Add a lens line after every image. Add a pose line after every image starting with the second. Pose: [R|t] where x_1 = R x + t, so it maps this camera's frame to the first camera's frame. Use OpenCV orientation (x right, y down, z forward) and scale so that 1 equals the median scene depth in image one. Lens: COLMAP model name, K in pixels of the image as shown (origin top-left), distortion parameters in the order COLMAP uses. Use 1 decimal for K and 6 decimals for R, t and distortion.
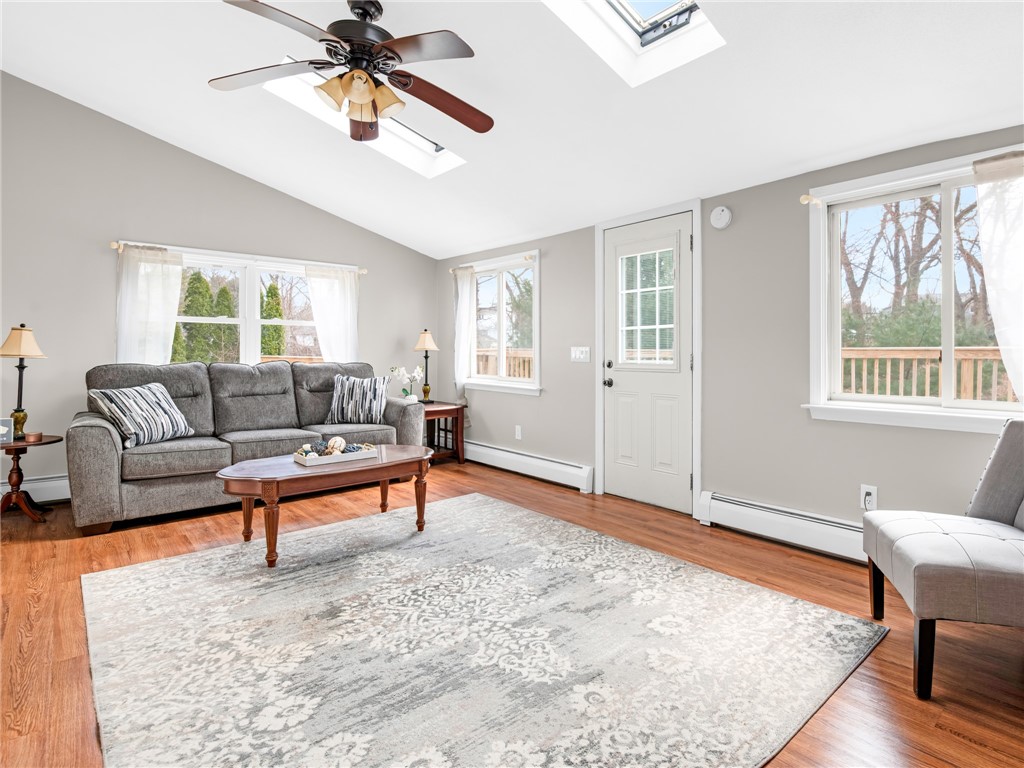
lens RADIAL K [[527.1, 0, 539.0], [0, 527.1, 367.7], [0, 0, 1]] dist [-0.003464, -0.008186]
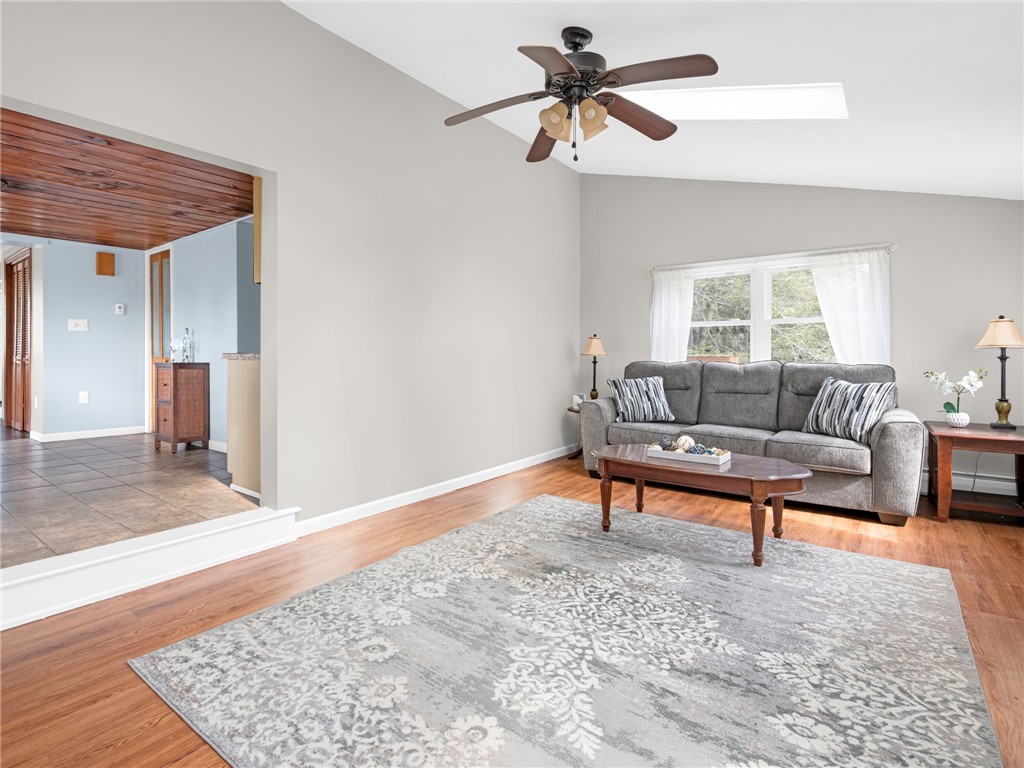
lens RADIAL K [[527.1, 0, 508.6], [0, 527.1, 373.4], [0, 0, 1]] dist [-0.003464, -0.008186]
pose [[0.194562, 0.034694, -0.980276, 0.613913], [-0.025482, 0.999216, 0.030307, -0.010632], [0.980559, 0.019083, 0.195294, 0.545088]]
